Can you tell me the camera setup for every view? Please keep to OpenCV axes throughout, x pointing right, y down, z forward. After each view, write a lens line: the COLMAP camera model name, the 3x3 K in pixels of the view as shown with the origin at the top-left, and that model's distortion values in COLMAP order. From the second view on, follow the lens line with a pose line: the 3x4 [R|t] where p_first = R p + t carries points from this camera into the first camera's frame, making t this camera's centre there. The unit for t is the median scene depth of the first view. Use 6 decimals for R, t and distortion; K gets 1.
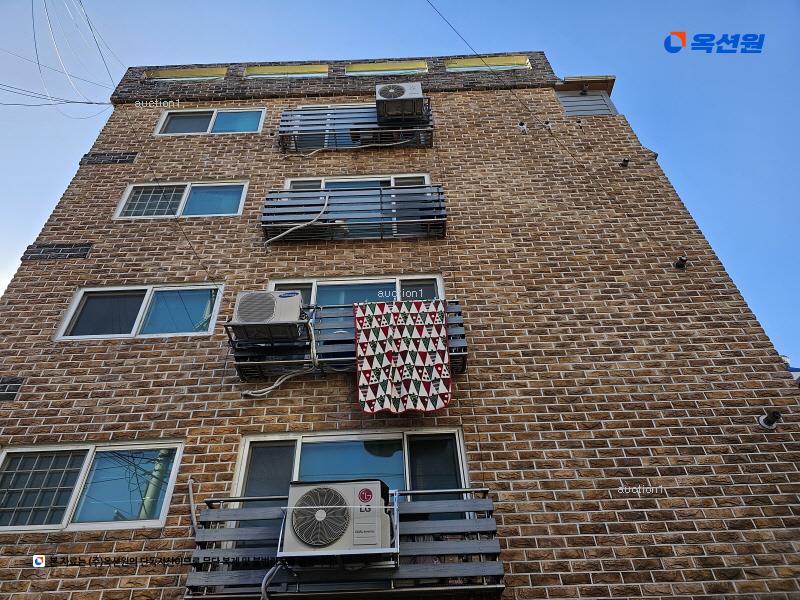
lens RADIAL K [[530.8, 0, 384.6], [0, 530.8, 299.4], [0, 0, 1]] dist [0.061607, -0.052407]
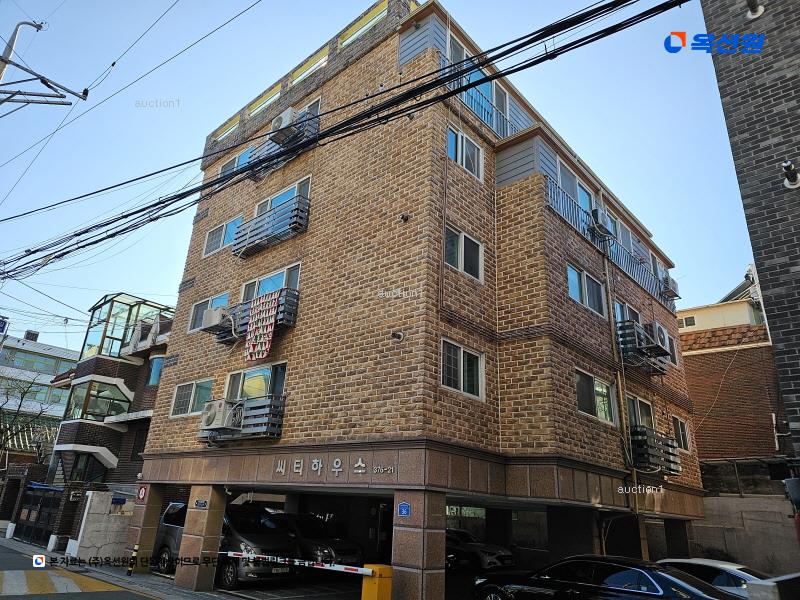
lens RADIAL K [[526.8, 0, 392.7], [0, 526.8, 300.1], [0, 0, 1]] dist [0.098349, -0.096018]
pose [[0.754903, -0.173985, -0.632338, 1.930743], [0.377910, 0.903405, 0.202591, -0.233582], [0.536009, -0.391903, 0.747734, -0.188521]]
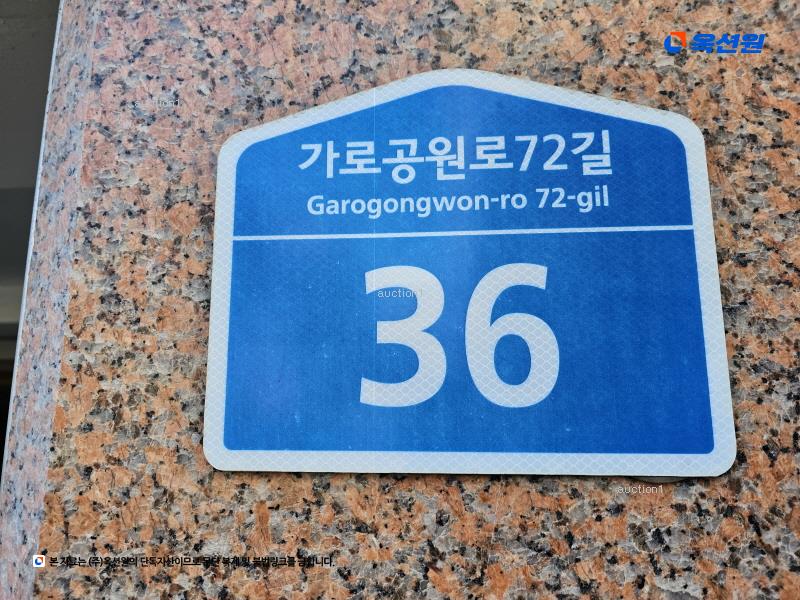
lens RADIAL K [[526.8, 0, 392.7], [0, 526.8, 300.1], [0, 0, 1]] dist [0.098349, -0.096018]
pose [[0.998536, 0.016108, -0.051629, 0.844303], [0.013731, 0.847835, 0.530082, 0.638276], [0.052311, -0.530015, 0.846373, 0.727554]]
